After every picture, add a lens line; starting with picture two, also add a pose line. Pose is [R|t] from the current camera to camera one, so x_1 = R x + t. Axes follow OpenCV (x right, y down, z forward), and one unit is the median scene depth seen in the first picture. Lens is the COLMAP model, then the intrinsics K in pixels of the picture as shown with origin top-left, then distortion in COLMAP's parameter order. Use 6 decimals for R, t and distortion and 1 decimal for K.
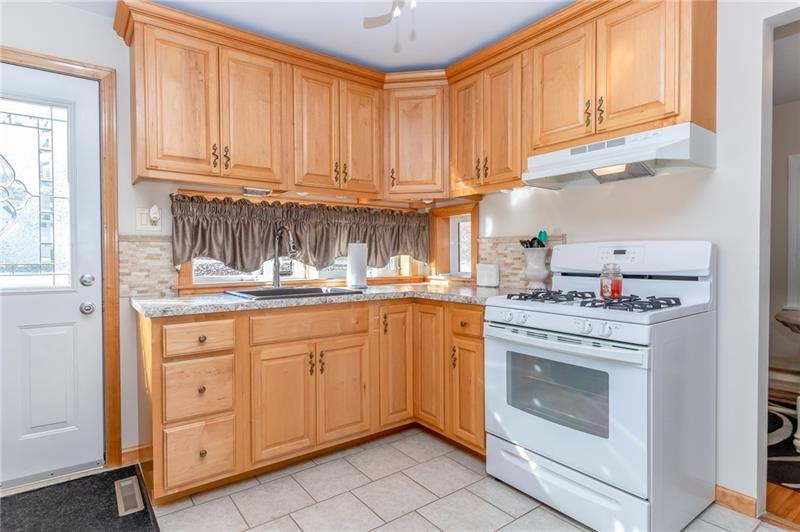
lens RADIAL K [[431.2, 0, 403.9], [0, 431.2, 263.6], [0, 0, 1]] dist [-0.001515, 0.000062]
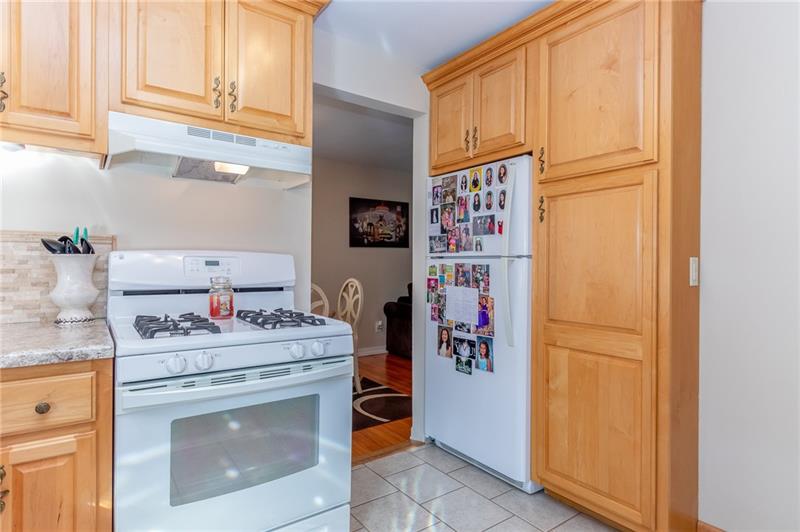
lens RADIAL K [[431.2, 0, 390.0], [0, 431.2, 252.8], [0, 0, 1]] dist [-0.001515, 0.000062]
pose [[0.029908, 0.037427, 0.998852, -0.333950], [0.012014, 0.999213, -0.037800, -0.010472], [-0.999480, 0.013131, 0.029435, 0.593264]]
